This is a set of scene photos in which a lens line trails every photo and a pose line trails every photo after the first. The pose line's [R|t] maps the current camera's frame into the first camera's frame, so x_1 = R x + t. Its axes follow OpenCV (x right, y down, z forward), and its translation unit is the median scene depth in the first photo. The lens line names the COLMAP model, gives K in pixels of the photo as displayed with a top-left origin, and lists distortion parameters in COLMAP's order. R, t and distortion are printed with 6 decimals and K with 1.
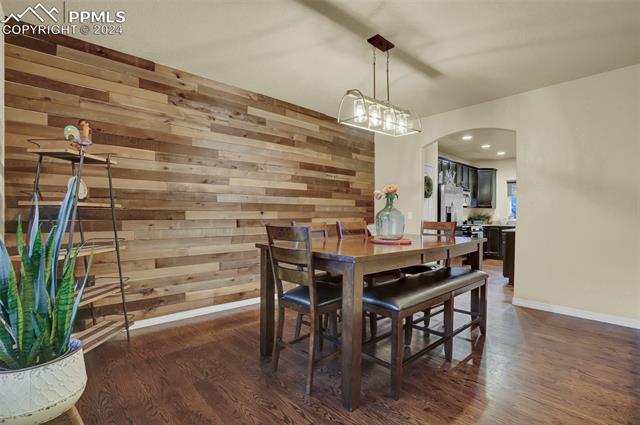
lens RADIAL K [[300.6, 0, 317.4], [0, 300.6, 211.9], [0, 0, 1]] dist [-0.034475, 0.000163]
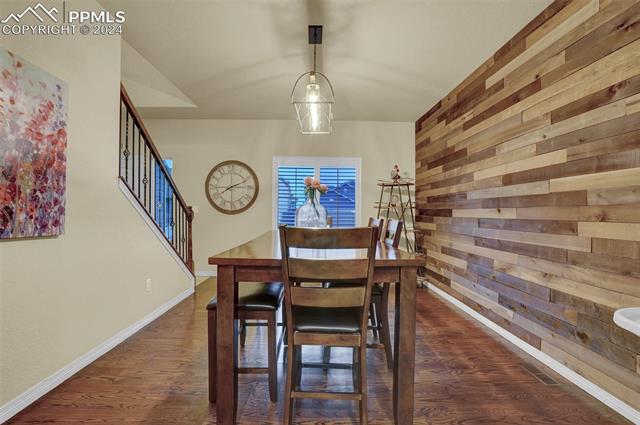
lens RADIAL K [[300.6, 0, 317.4], [0, 300.6, 211.9], [0, 0, 1]] dist [-0.034475, 0.000163]
pose [[-0.662486, -0.013473, -0.748953, 0.653134], [-0.011633, 0.999903, -0.007698, 0.017374], [0.748984, 0.003612, -0.662578, 1.152698]]
